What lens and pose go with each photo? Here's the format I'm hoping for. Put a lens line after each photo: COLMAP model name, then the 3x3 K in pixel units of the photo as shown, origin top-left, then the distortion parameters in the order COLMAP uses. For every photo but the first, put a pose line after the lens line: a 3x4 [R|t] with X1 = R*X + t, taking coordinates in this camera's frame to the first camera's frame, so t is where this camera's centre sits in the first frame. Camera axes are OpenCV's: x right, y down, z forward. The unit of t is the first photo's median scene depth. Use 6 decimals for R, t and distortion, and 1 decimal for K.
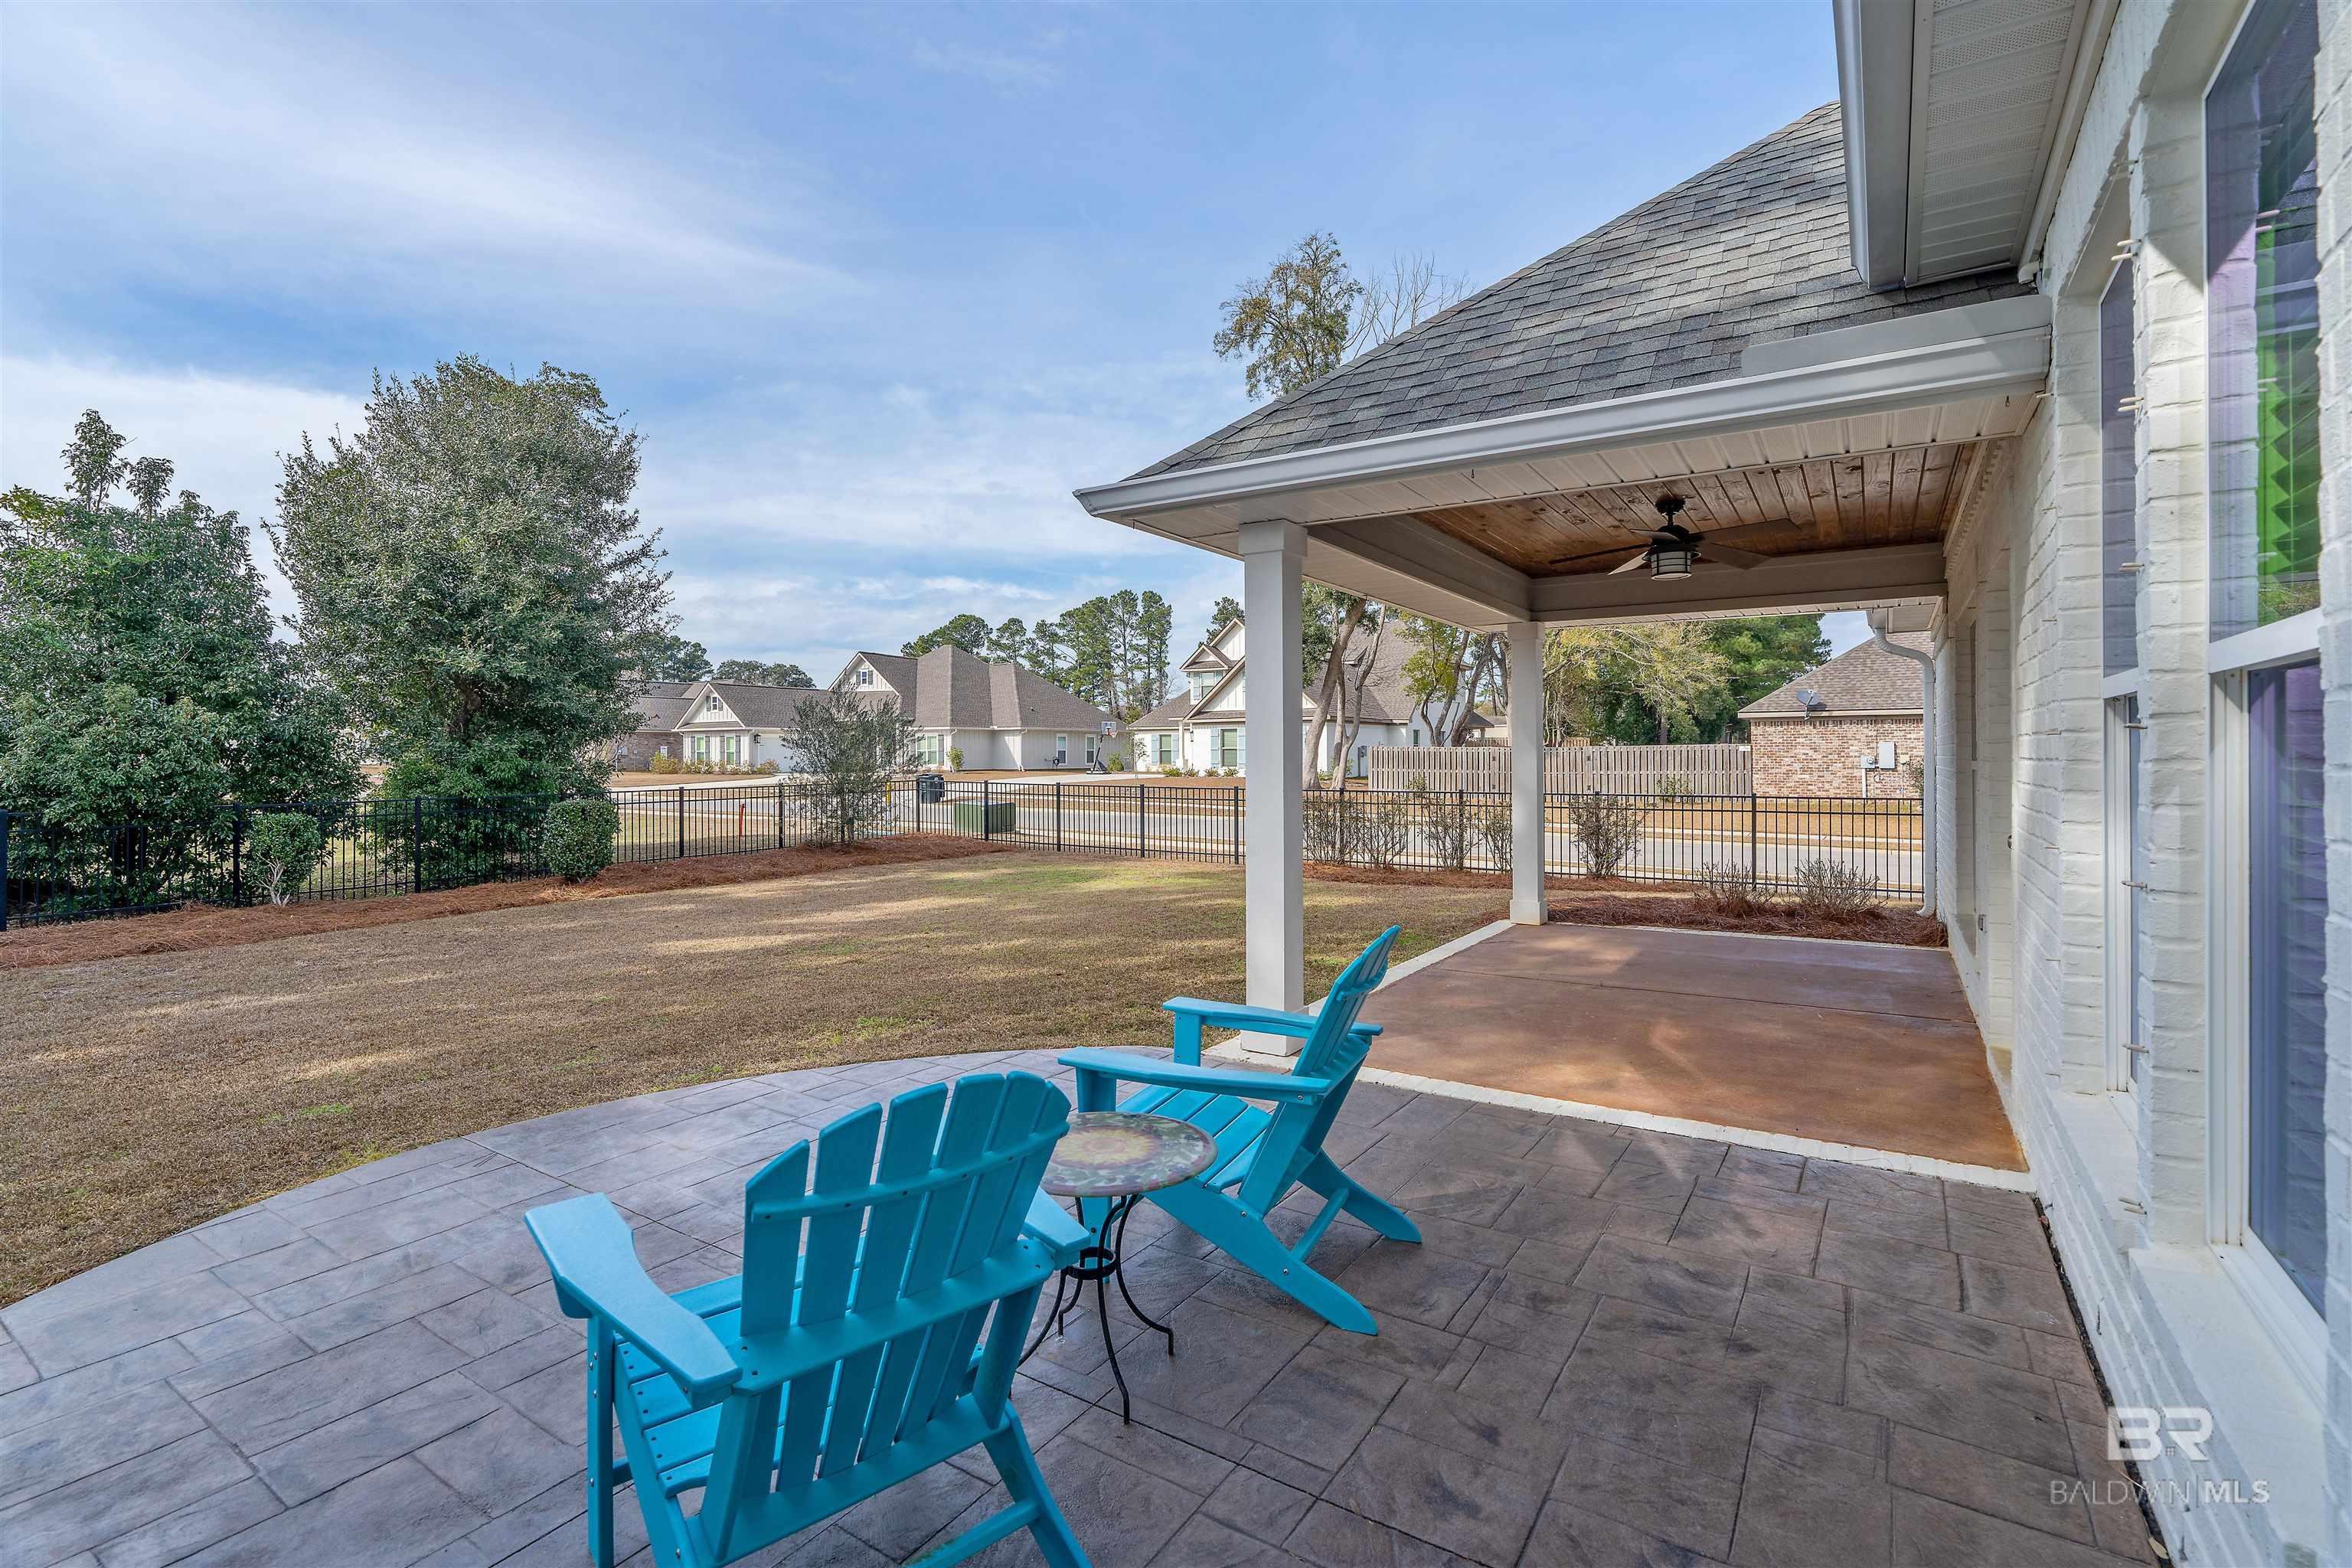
lens RADIAL K [[1061.0, 0, 1176.0], [0, 1061.0, 784.0], [0, 0, 1]] dist [-0.000917, -0.000098]
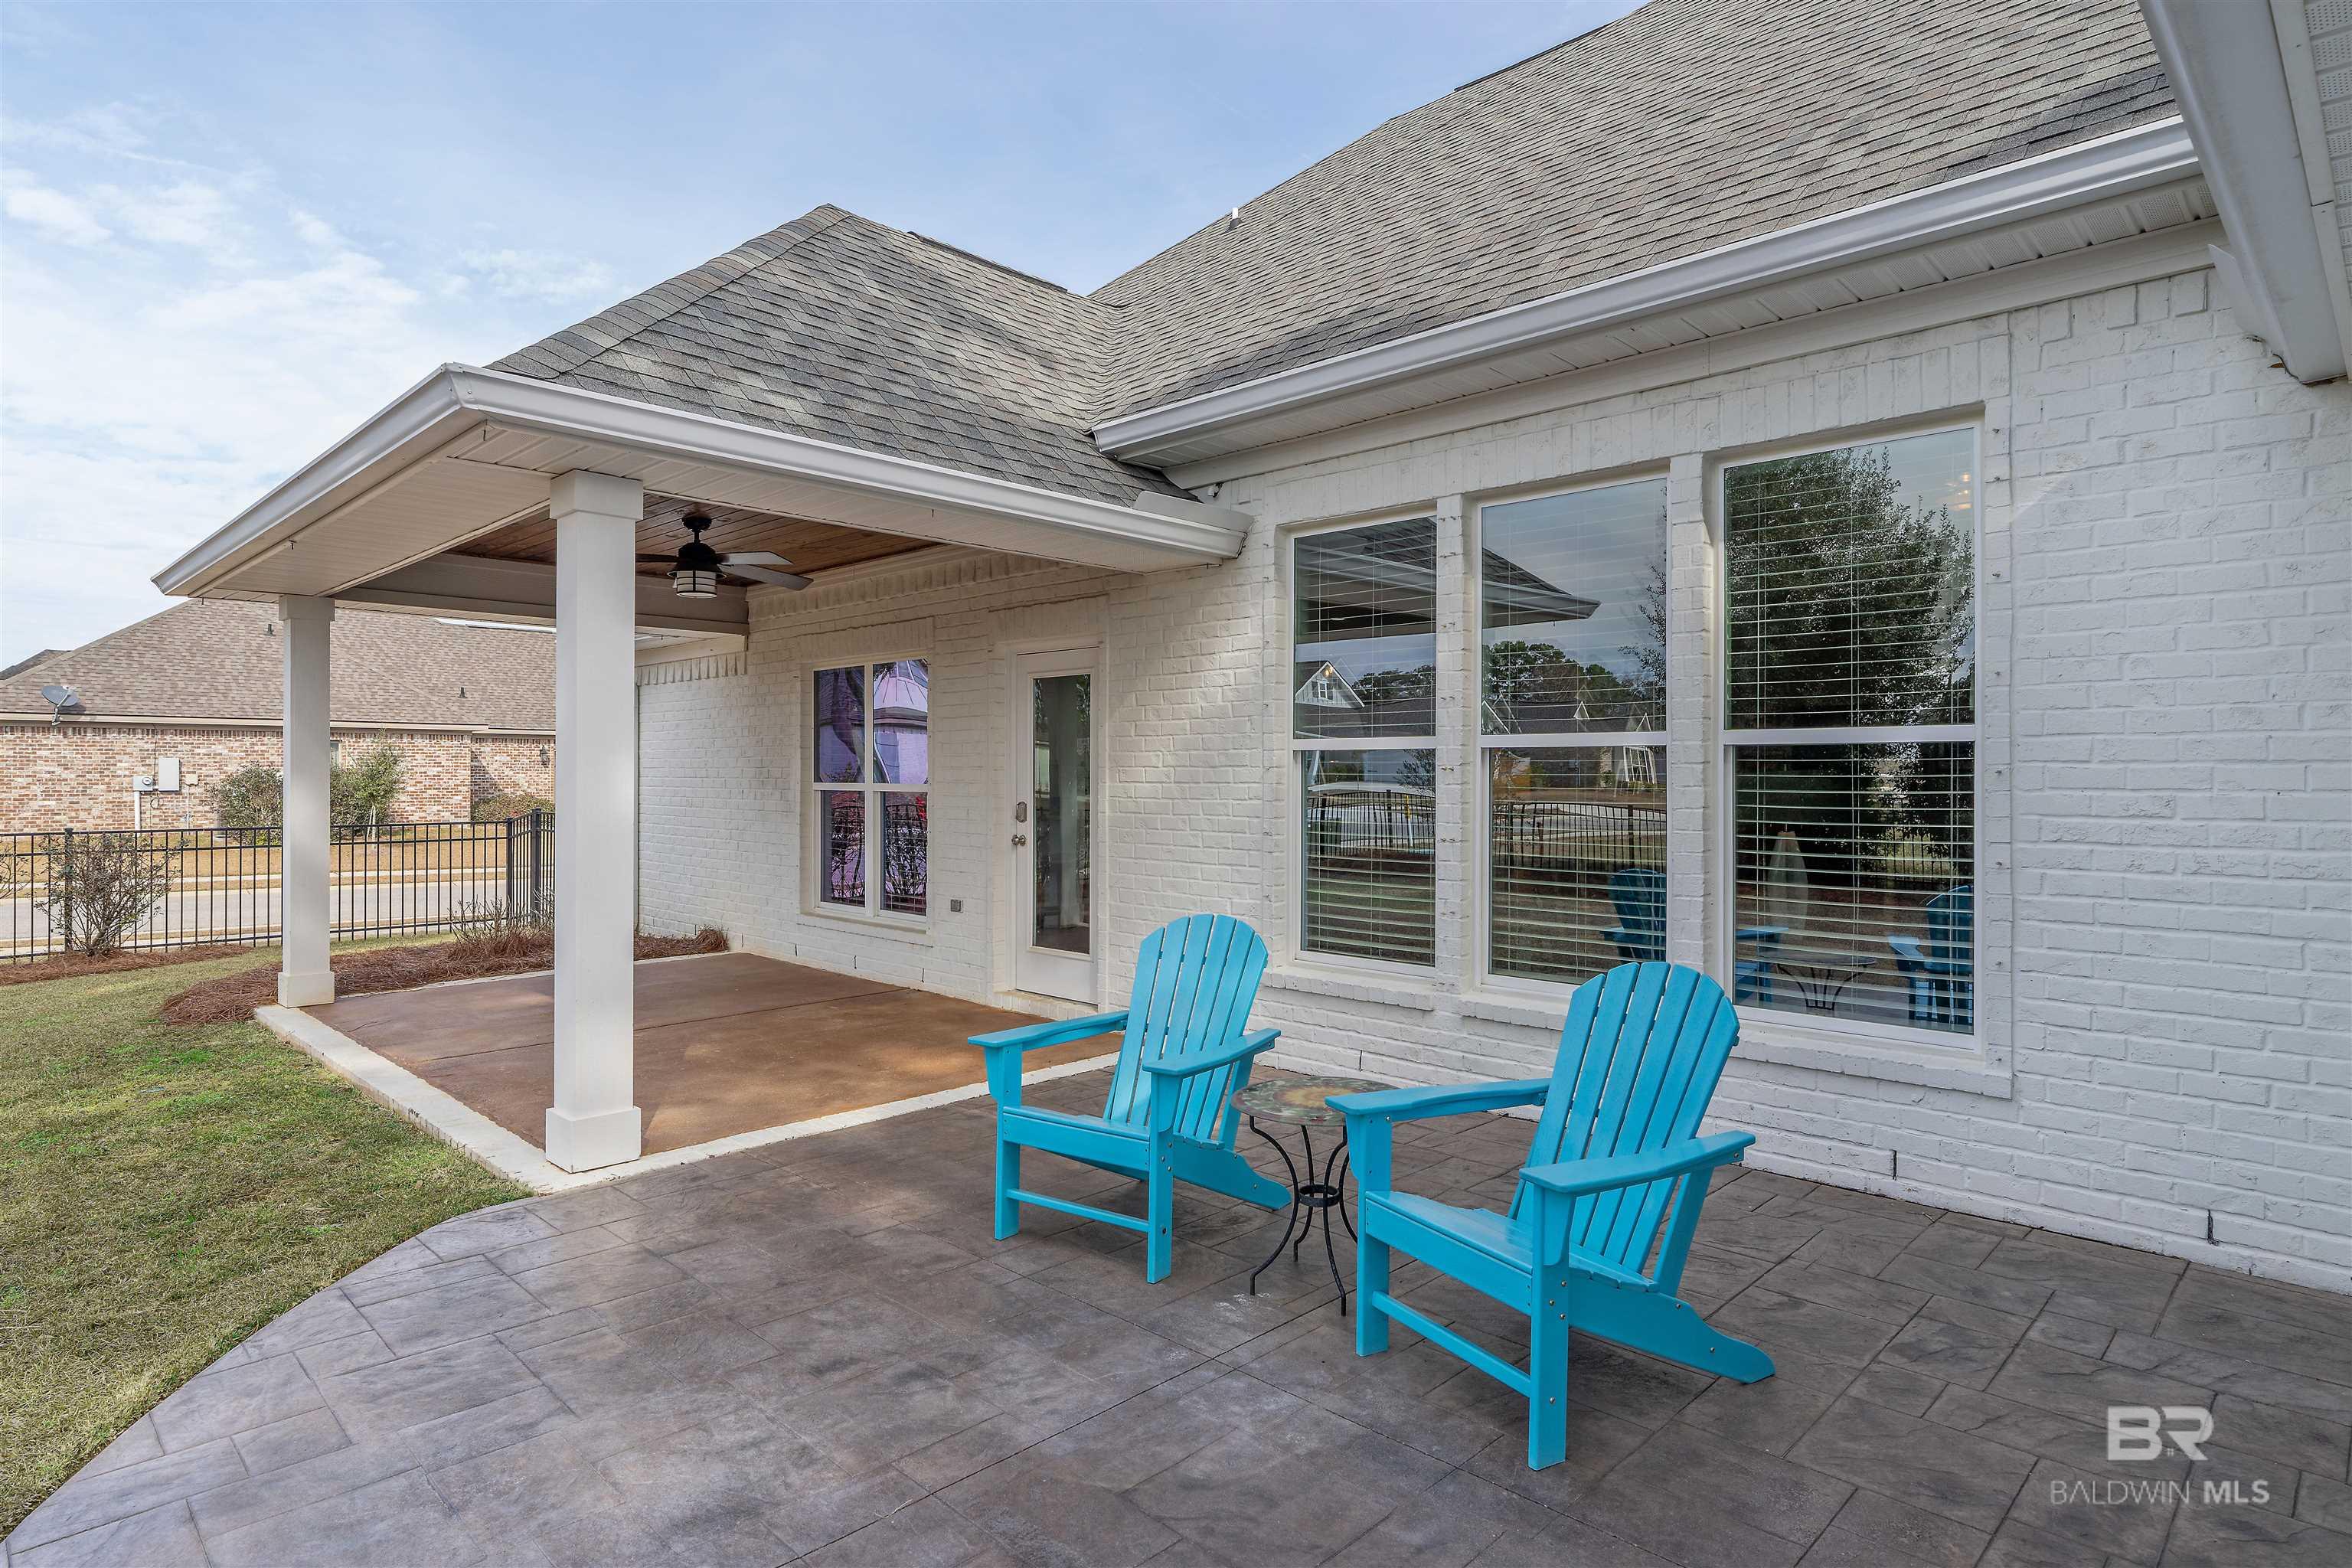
lens RADIAL K [[1279.3, 0, 1176.0], [0, 1279.3, 784.0], [0, 0, 1]] dist [0.001880, 0.000396]
pose [[0.196857, -0.001575, 0.980431, -0.121460], [0.020956, 0.999777, -0.002602, -0.001653], [-0.980208, 0.021058, 0.196846, 0.069557]]
